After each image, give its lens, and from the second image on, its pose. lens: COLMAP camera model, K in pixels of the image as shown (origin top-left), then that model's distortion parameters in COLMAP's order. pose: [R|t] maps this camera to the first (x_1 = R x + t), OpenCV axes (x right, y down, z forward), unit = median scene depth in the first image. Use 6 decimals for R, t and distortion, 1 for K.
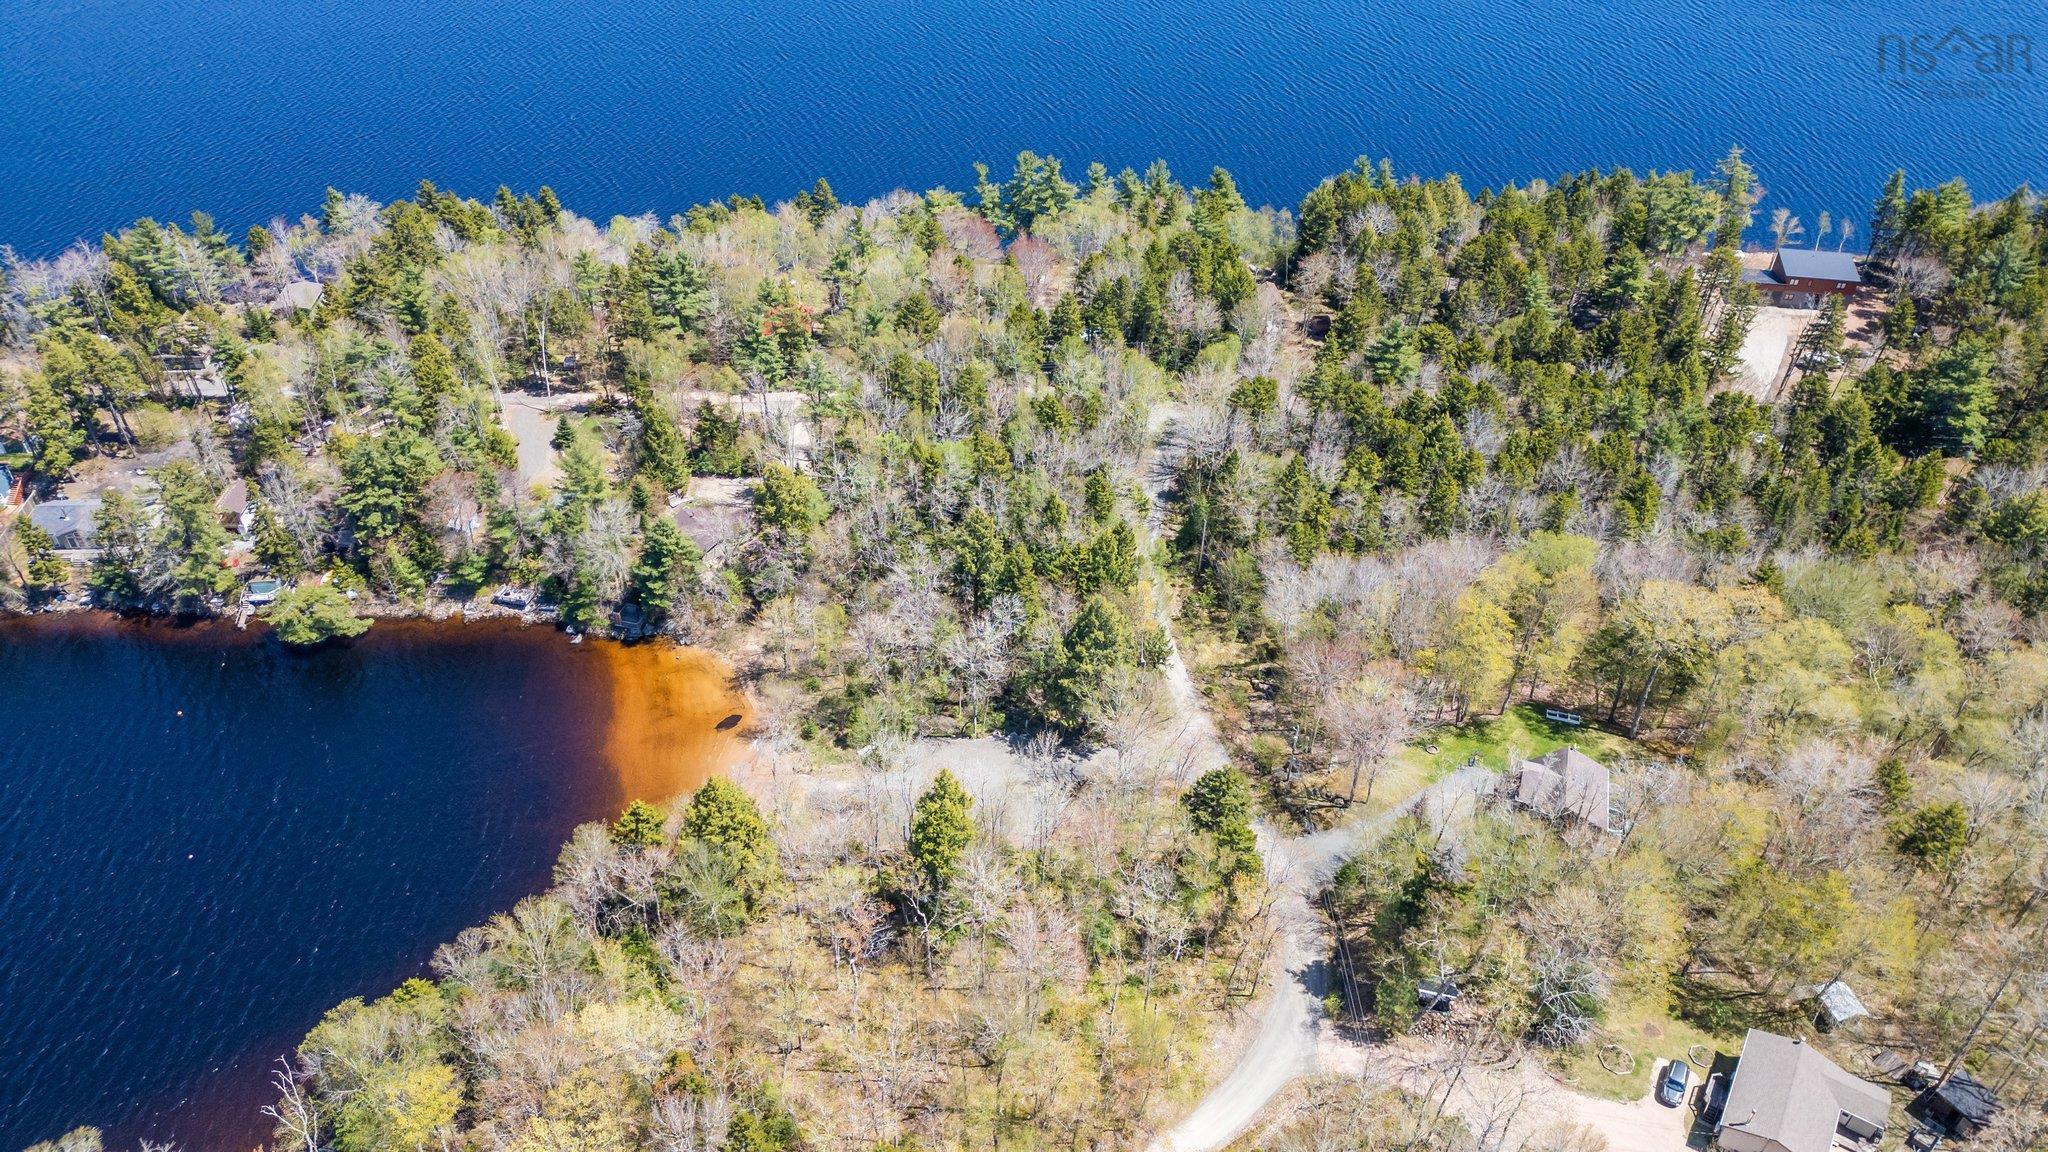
lens RADIAL K [[1431.0, 0, 1022.6], [0, 1431.0, 571.9], [0, 0, 1]] dist [0.078063, -0.075460]
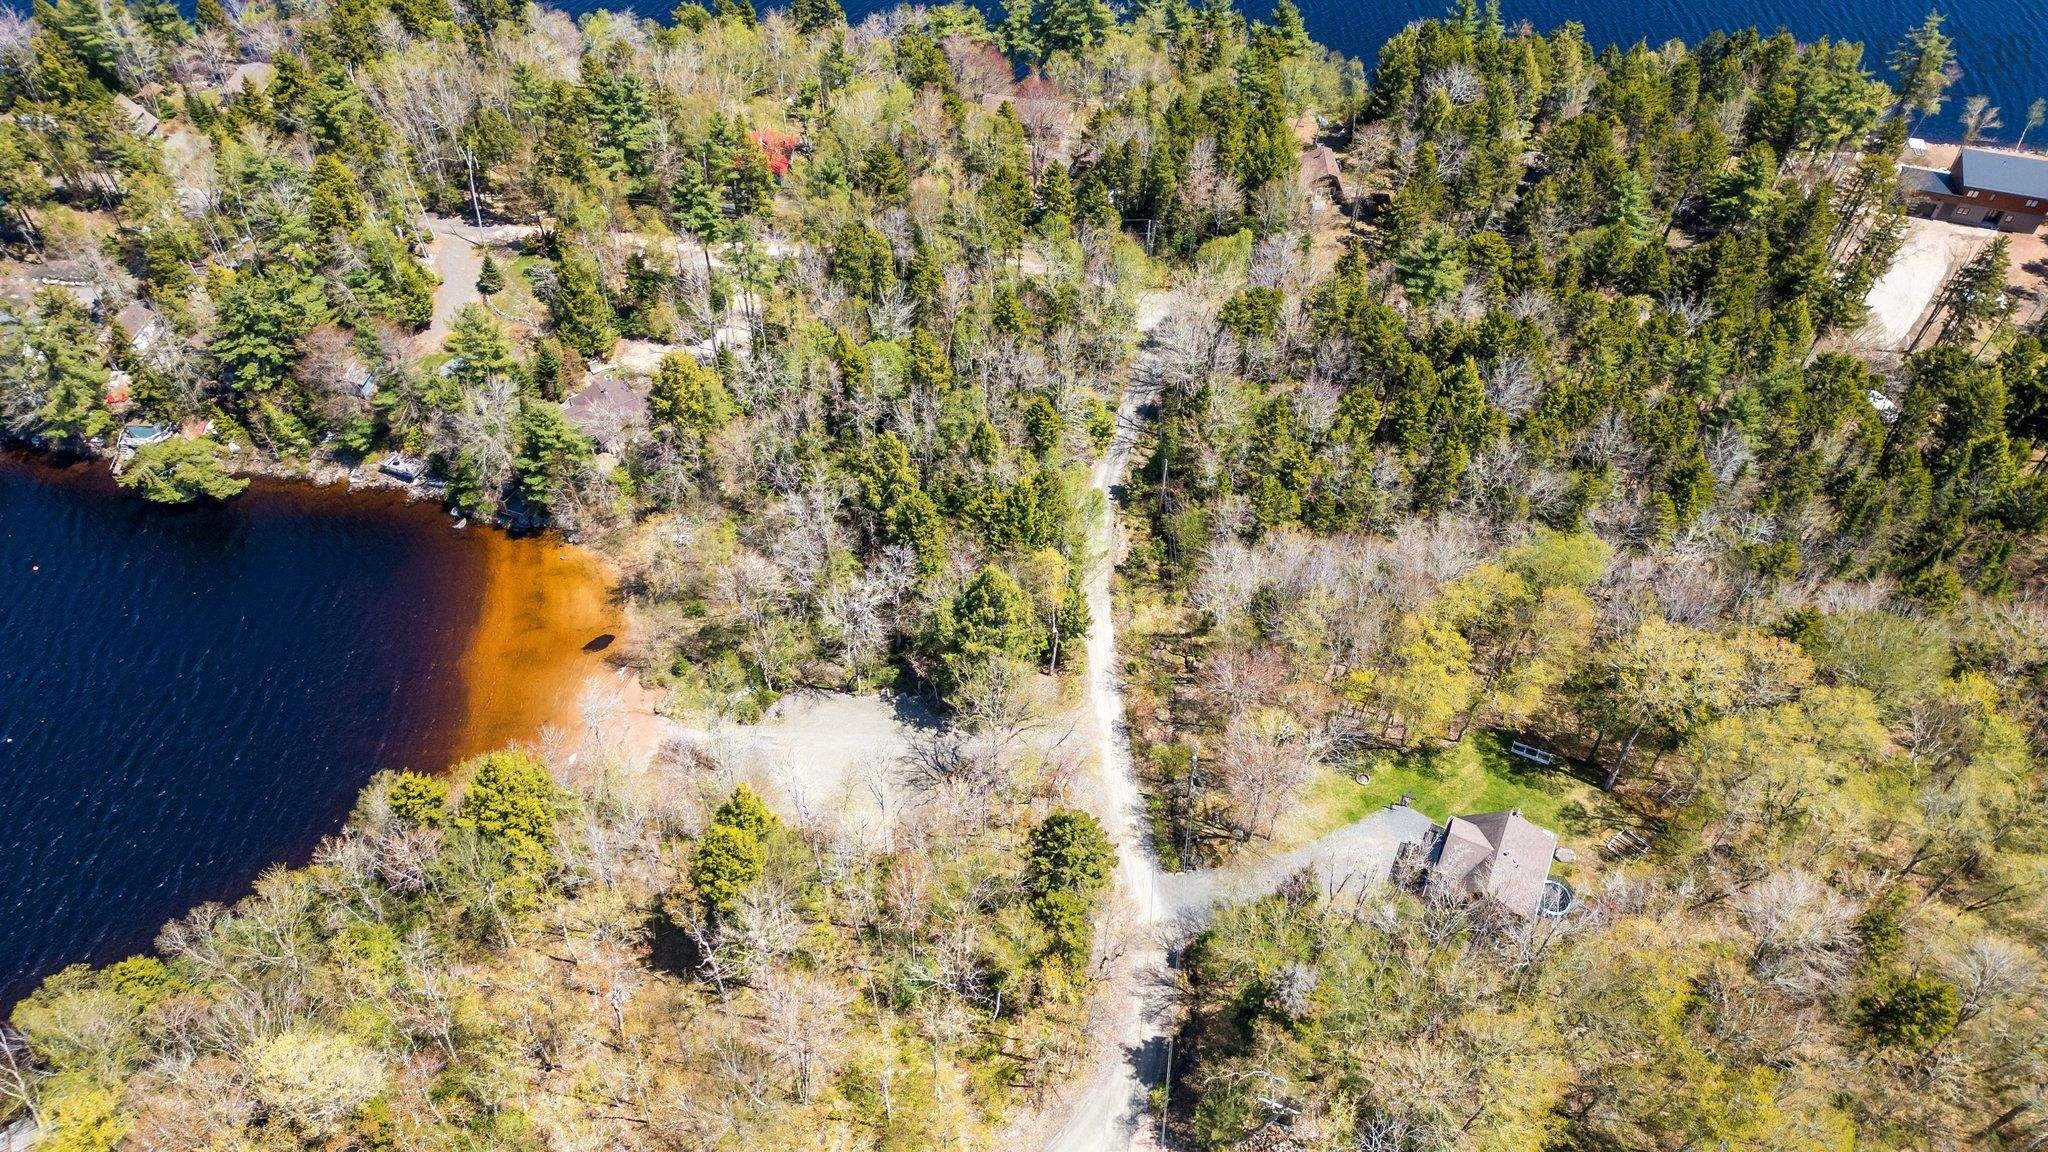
lens RADIAL K [[1431.0, 0, 1023.2], [0, 1431.0, 572.1], [0, 0, 1]] dist [0.078063, -0.075460]
pose [[0.990483, 0.104561, -0.089496, 0.128452], [-0.088618, 0.982036, 0.166587, -0.107311], [0.105307, -0.157071, 0.981957, 0.134650]]
